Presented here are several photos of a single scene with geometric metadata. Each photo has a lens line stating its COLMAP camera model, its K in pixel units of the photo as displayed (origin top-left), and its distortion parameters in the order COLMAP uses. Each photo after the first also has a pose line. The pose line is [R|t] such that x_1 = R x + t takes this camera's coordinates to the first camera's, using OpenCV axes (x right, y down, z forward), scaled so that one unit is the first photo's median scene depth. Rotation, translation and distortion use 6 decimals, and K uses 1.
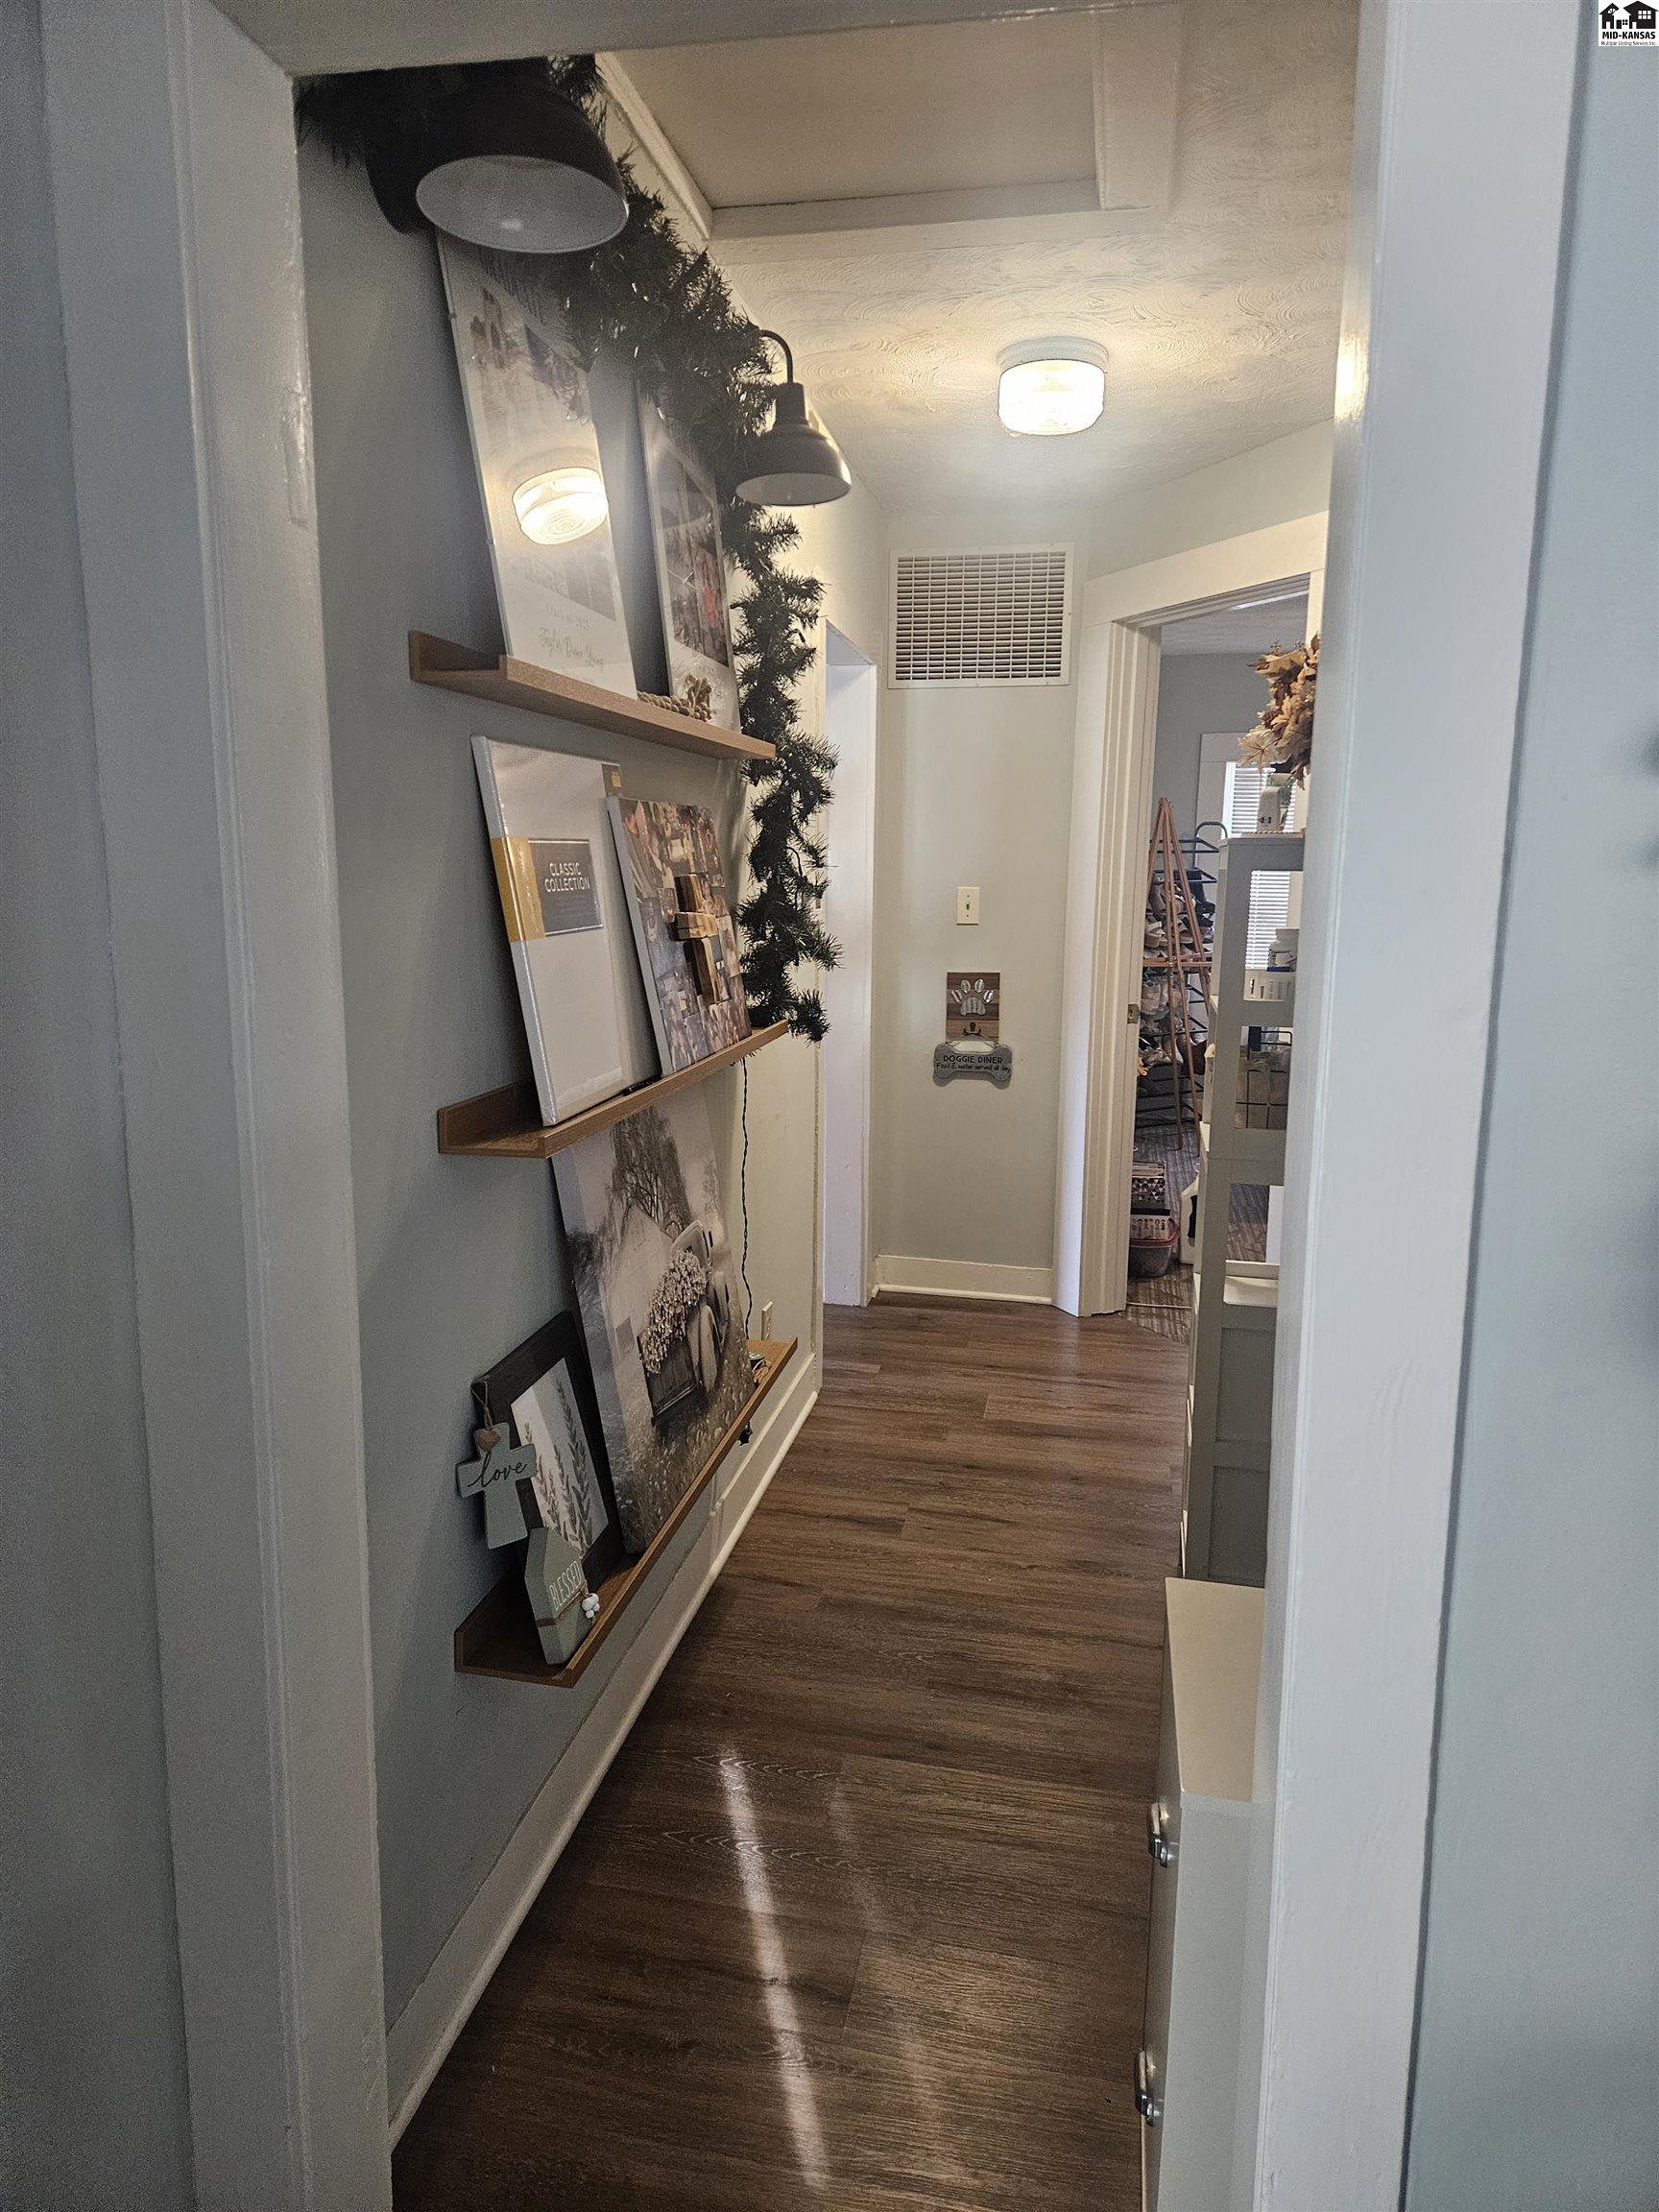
lens RADIAL K [[1459.5, 0, 820.9], [0, 1459.5, 1101.1], [0, 0, 1]] dist [0.048267, -0.005674]
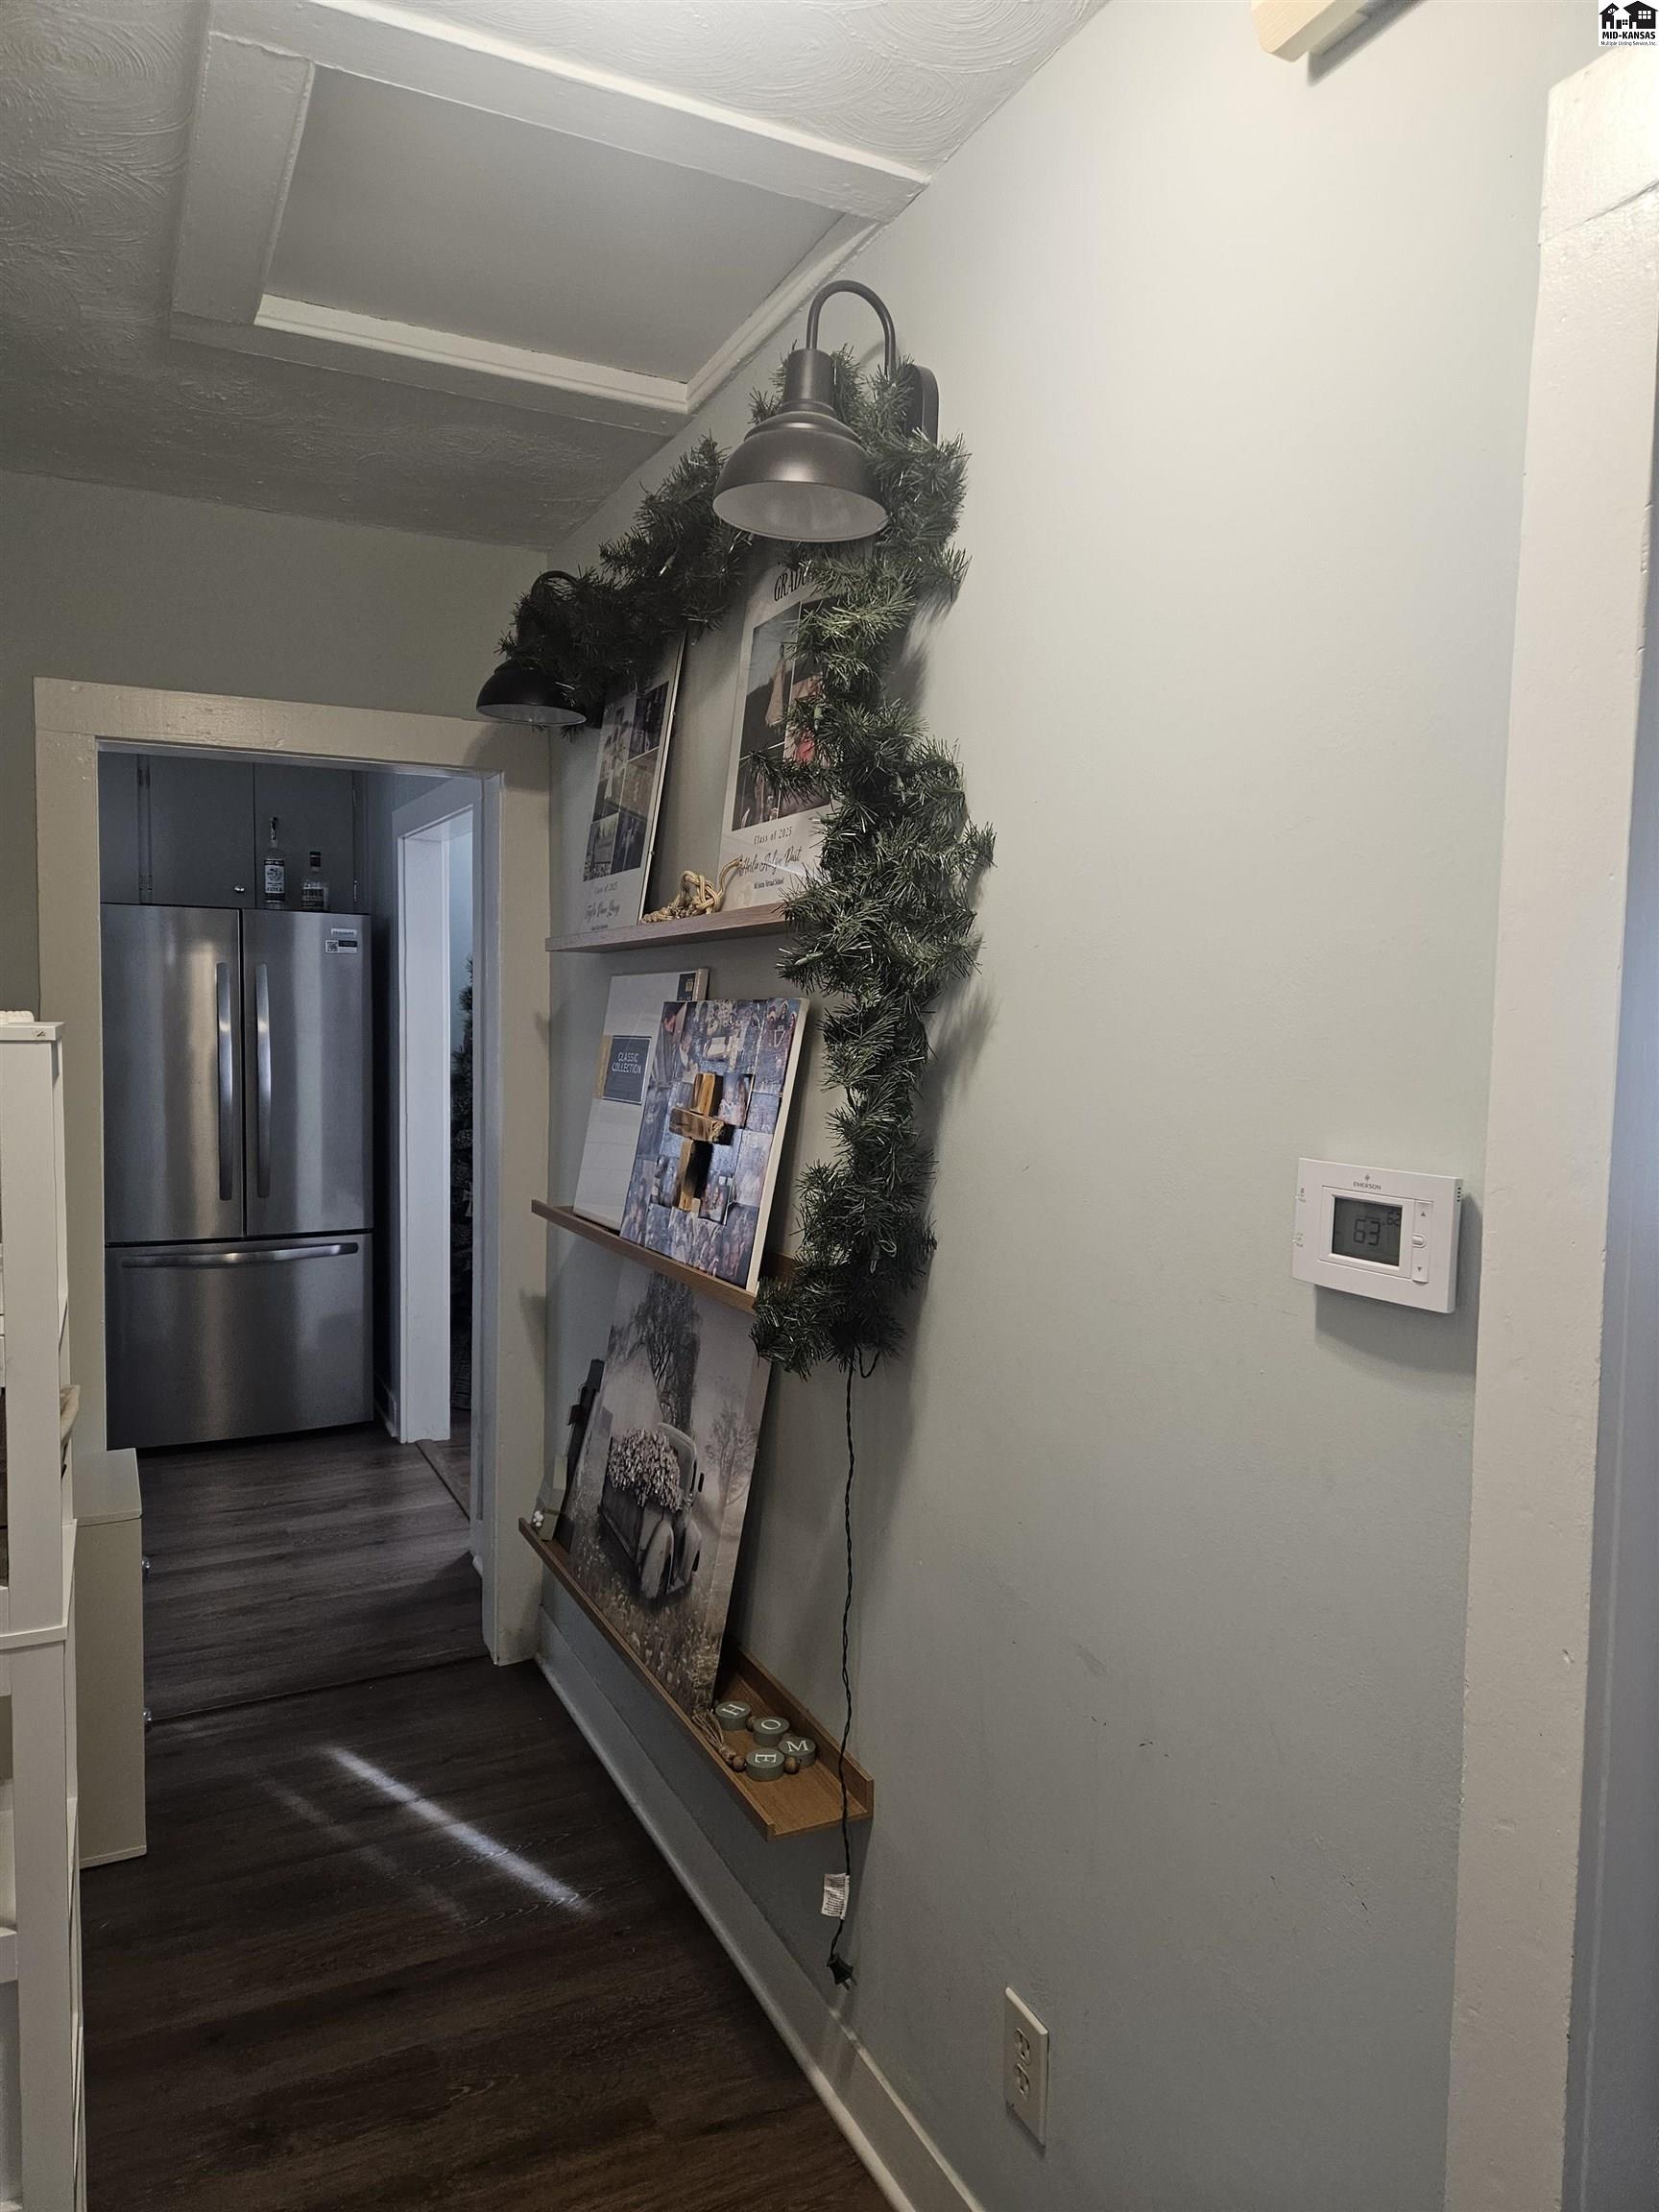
lens RADIAL K [[1459.5, 0, 818.4], [0, 1459.5, 1104.9], [0, 0, 1]] dist [0.048267, -0.005674]
pose [[-0.789871, 0.018009, -0.613009, 0.462951], [-0.124946, 0.973878, 0.189606, -0.346384], [0.600410, 0.226358, -0.766987, 1.897015]]
